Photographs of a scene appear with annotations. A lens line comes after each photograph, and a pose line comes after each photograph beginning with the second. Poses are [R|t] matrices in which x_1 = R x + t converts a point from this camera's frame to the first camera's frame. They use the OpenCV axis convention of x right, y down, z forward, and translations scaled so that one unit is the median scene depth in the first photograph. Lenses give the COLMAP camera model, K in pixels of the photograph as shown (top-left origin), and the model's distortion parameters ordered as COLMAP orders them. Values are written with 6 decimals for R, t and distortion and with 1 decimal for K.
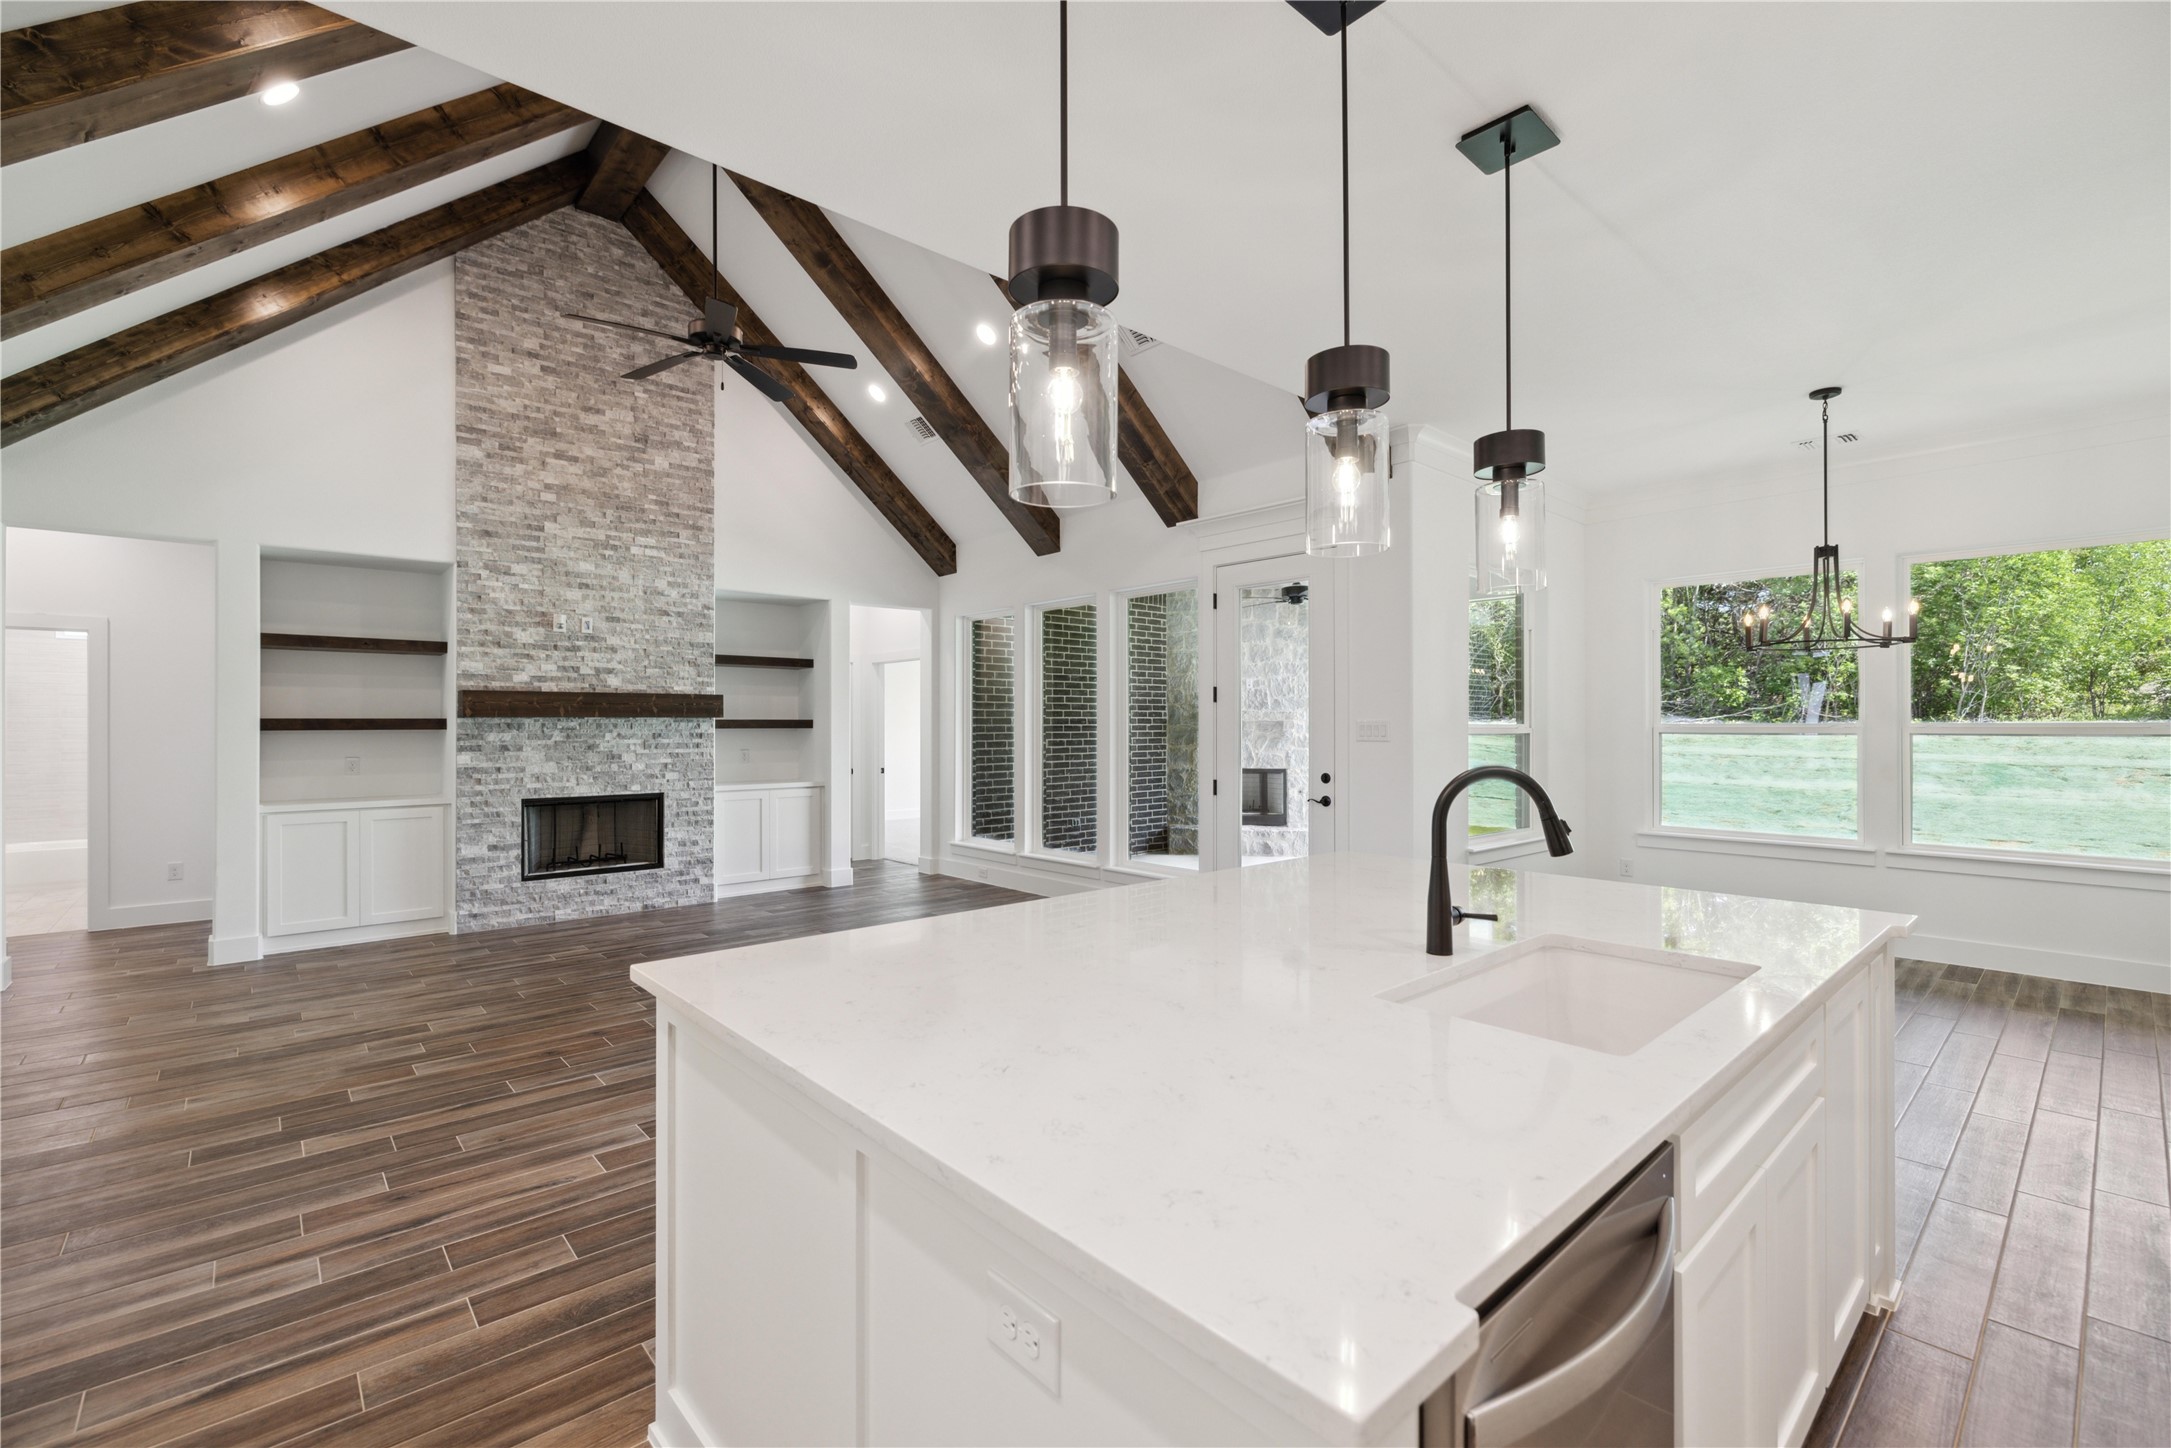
lens RADIAL K [[931.7, 0, 1066.9], [0, 931.7, 722.2], [0, 0, 1]] dist [0.000537, 0.000309]
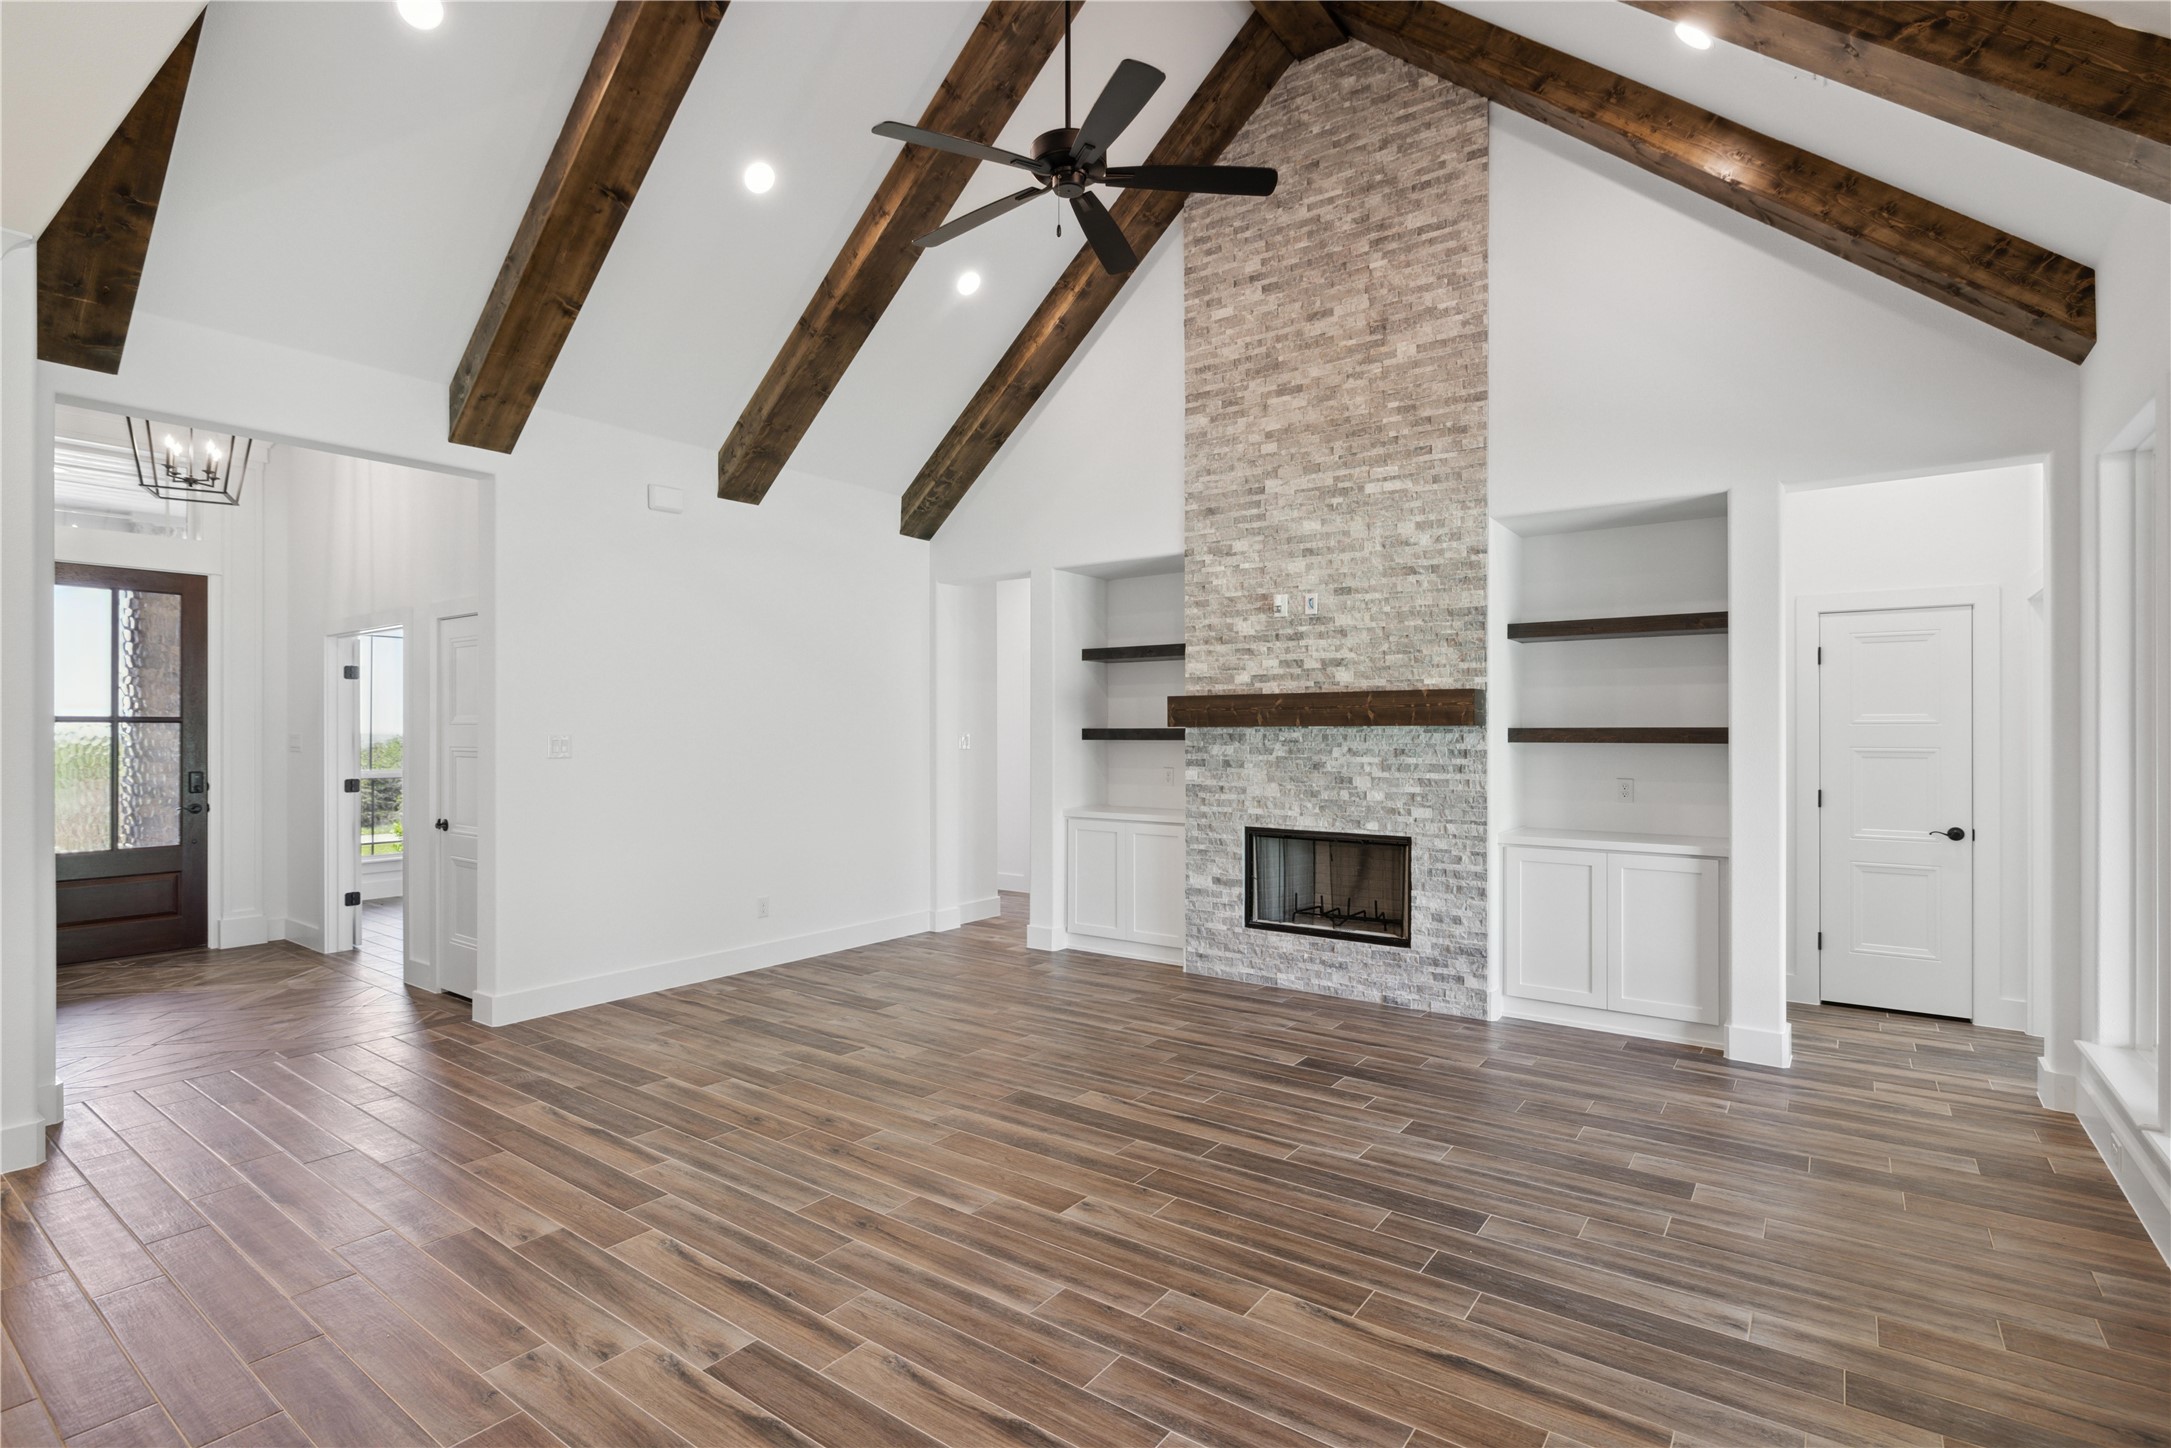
lens RADIAL K [[1036.1, 0, 1074.2], [0, 1036.1, 726.6], [0, 0, 1]] dist [-0.007773, 0.001688]
pose [[0.208081, -0.000767, -0.978111, 0.269782], [0.003789, 0.999993, 0.000022, -0.005759], [0.978104, -0.003711, 0.208083, 0.655743]]
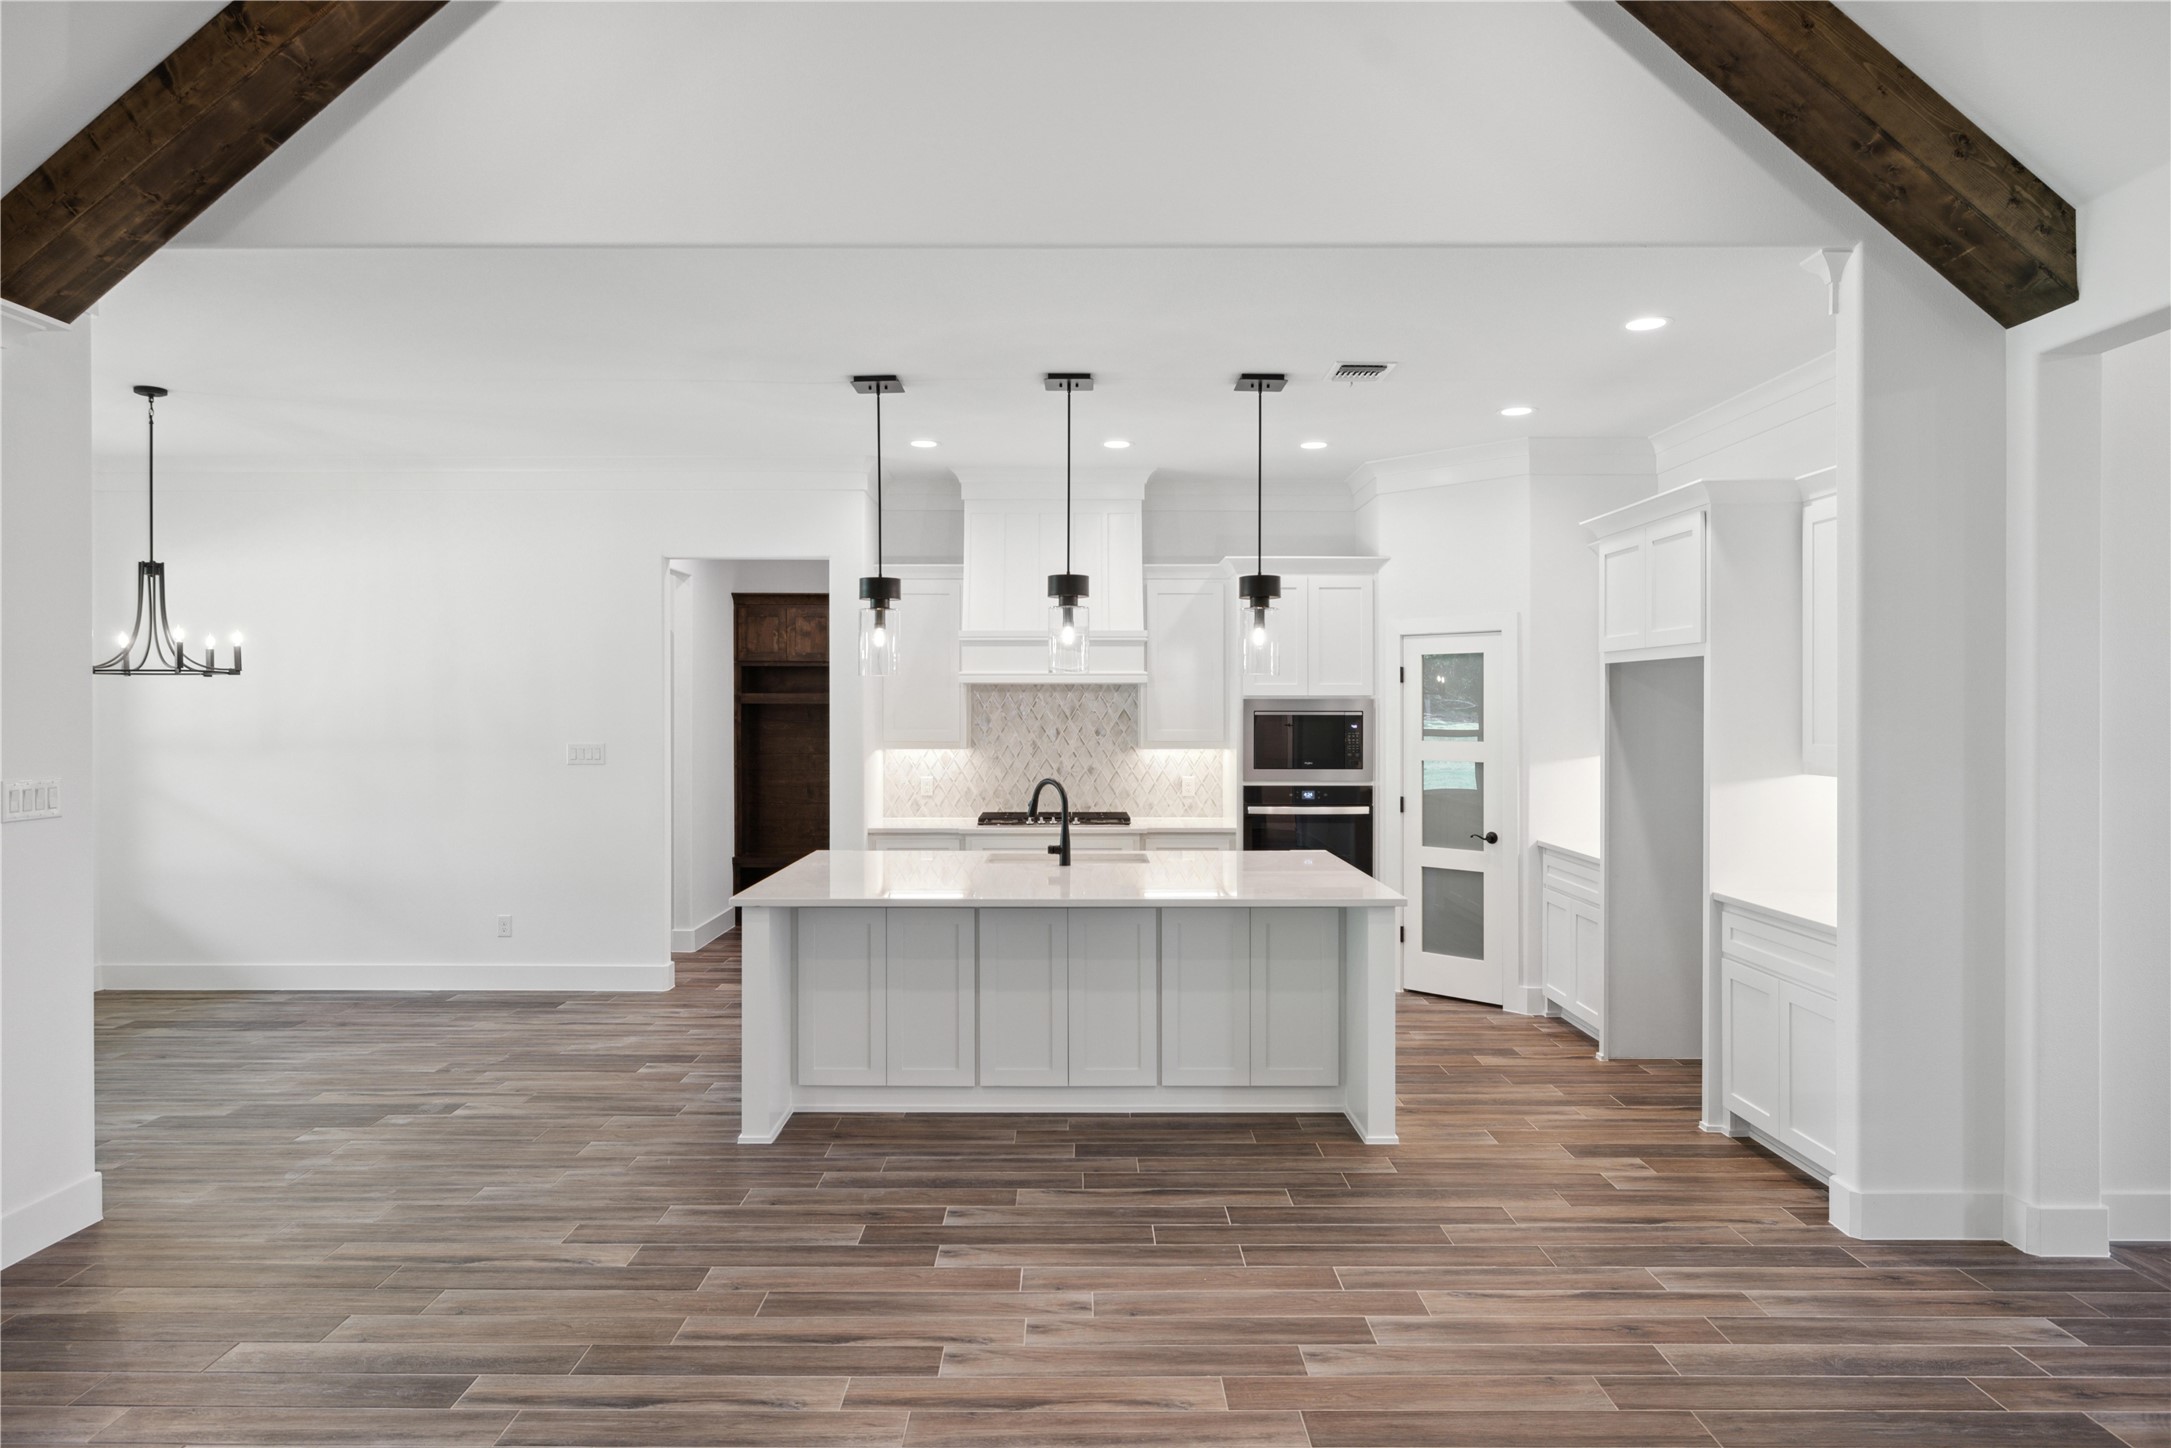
lens RADIAL K [[1286.1, 0, 1067.4], [0, 1286.1, 711.4], [0, 0, 1]] dist [0.000713, 0.000549]
pose [[-0.746008, -0.001351, 0.665936, -0.469420], [-0.000747, 0.999999, 0.001192, -0.033851], [-0.665937, 0.000392, -0.746008, 0.944639]]
